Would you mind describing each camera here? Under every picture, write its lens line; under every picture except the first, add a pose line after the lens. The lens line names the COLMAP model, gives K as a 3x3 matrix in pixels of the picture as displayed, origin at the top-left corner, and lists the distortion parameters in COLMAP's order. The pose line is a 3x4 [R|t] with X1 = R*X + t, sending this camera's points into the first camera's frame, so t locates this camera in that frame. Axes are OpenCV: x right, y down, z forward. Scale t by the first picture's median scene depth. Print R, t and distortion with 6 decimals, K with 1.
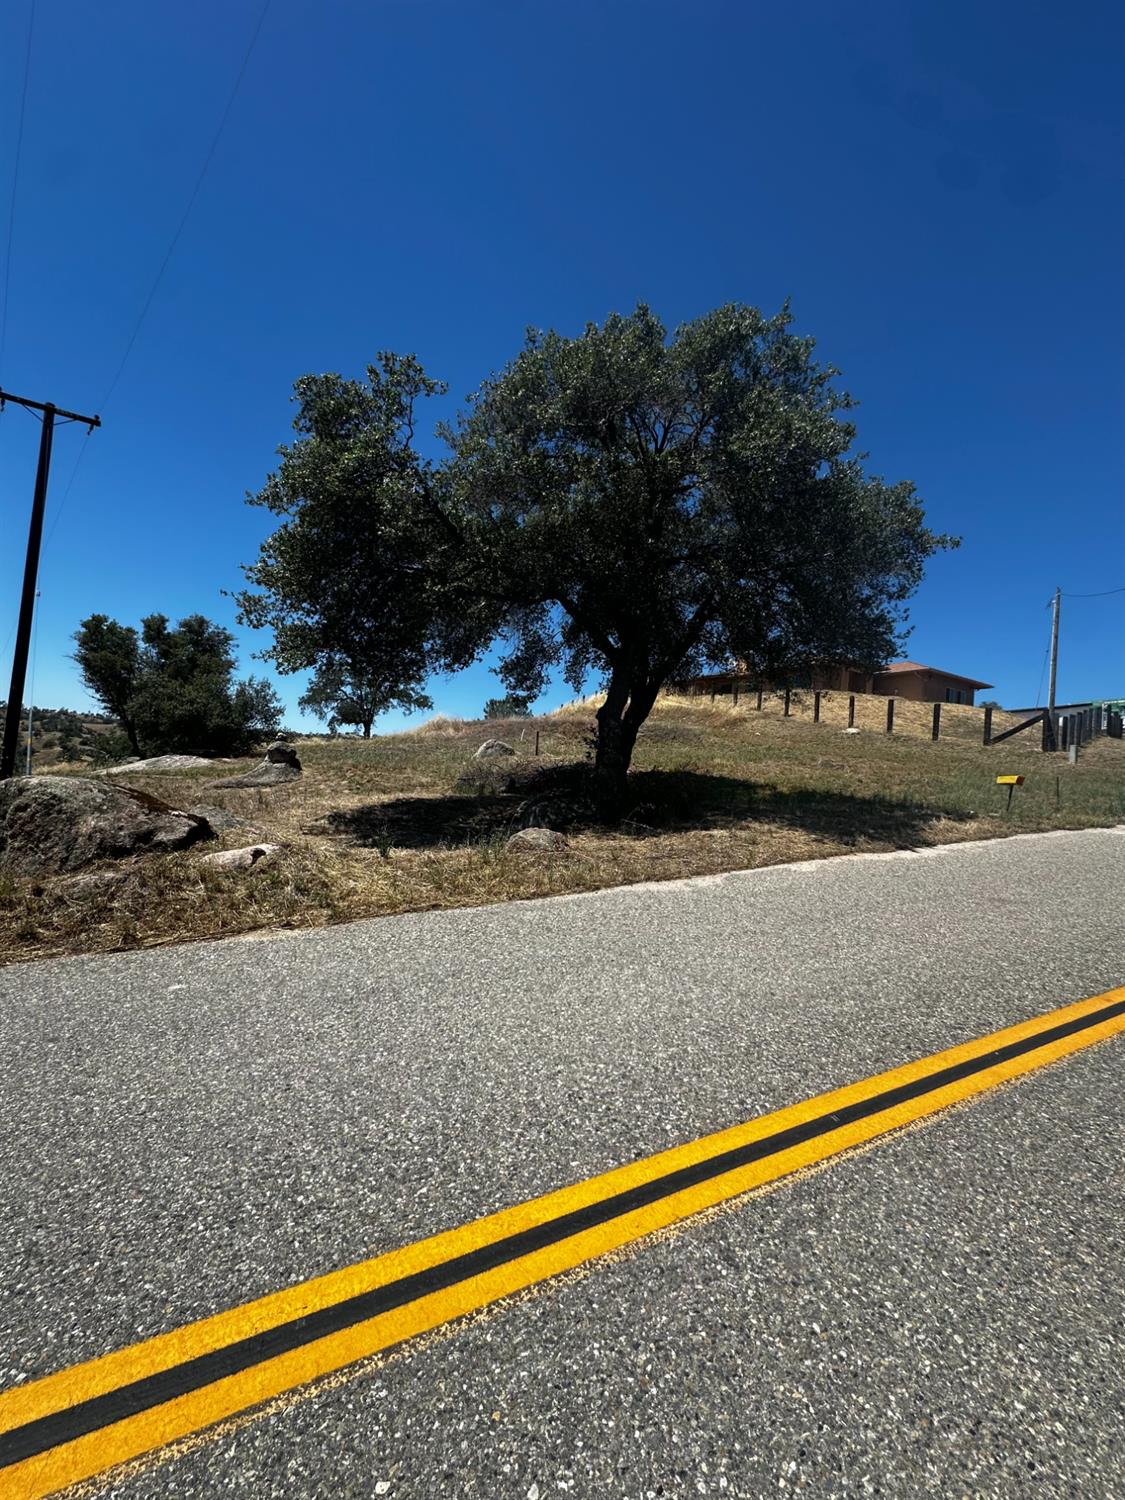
lens RADIAL K [[596.4, 0, 564.4], [0, 596.4, 751.1], [0, 0, 1]] dist [-0.003452, 0.000461]
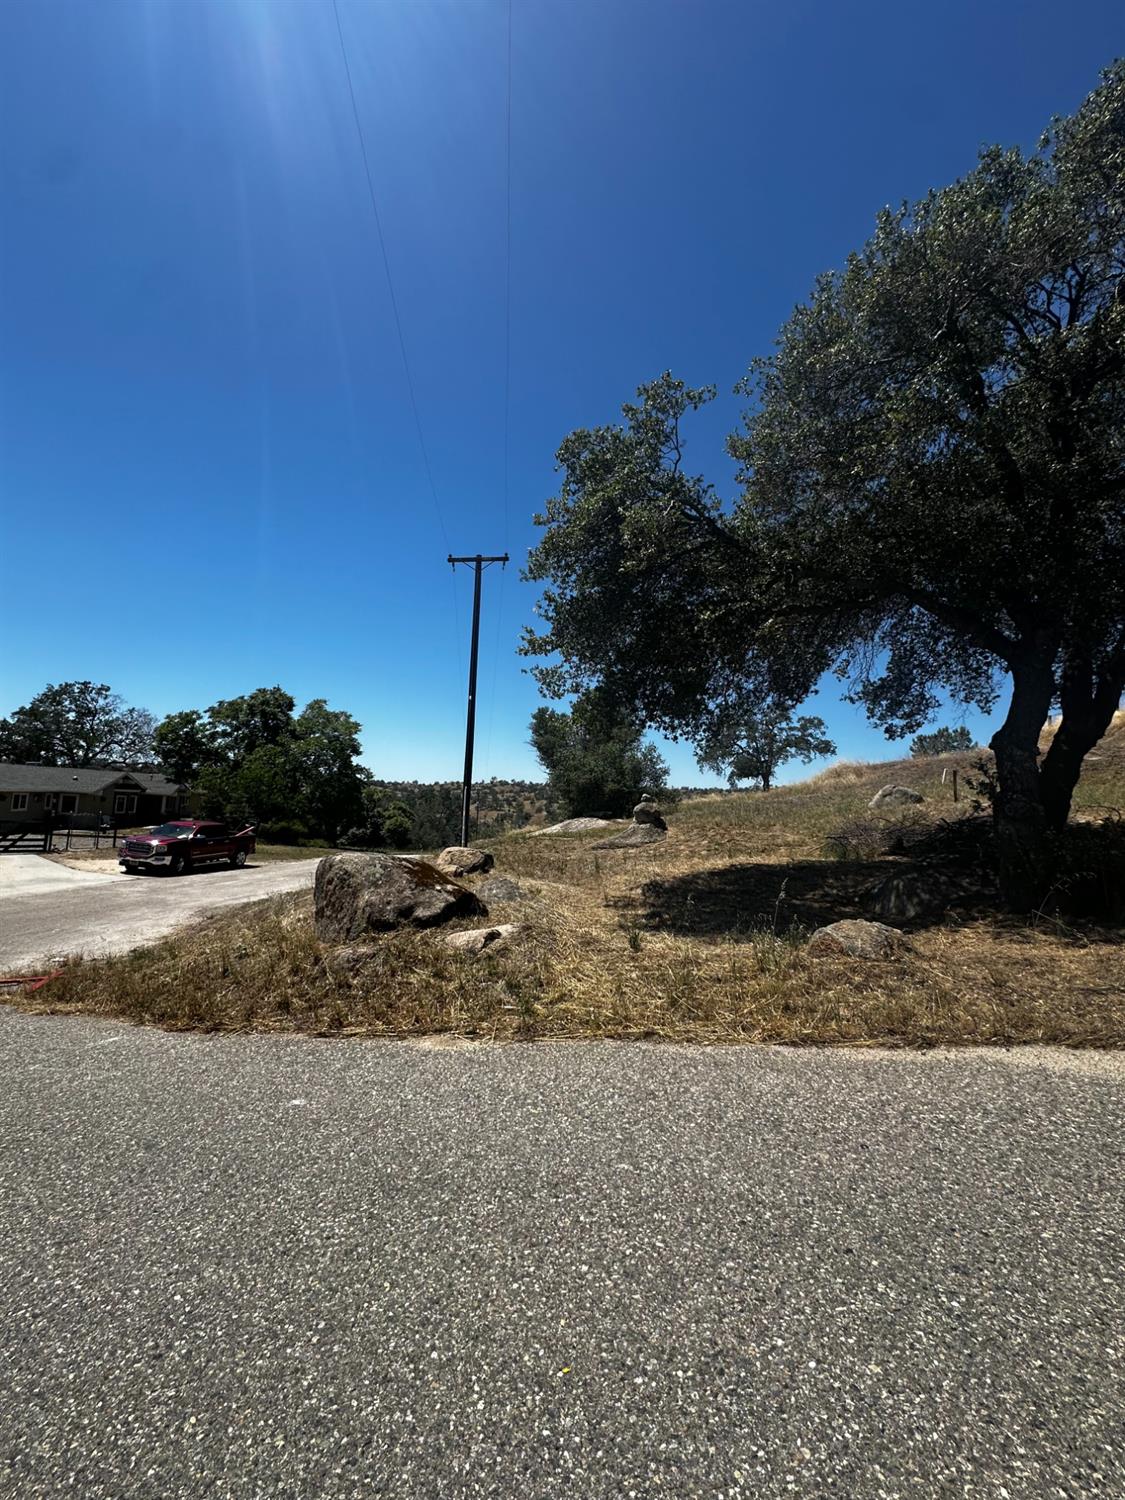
lens RADIAL K [[596.4, 0, 564.4], [0, 596.4, 751.1], [0, 0, 1]] dist [-0.003452, 0.000461]
pose [[0.778708, -0.104514, -0.618620, 0.099704], [0.050440, 0.993264, -0.104315, -0.006850], [0.625356, 0.050028, 0.778735, 0.185309]]
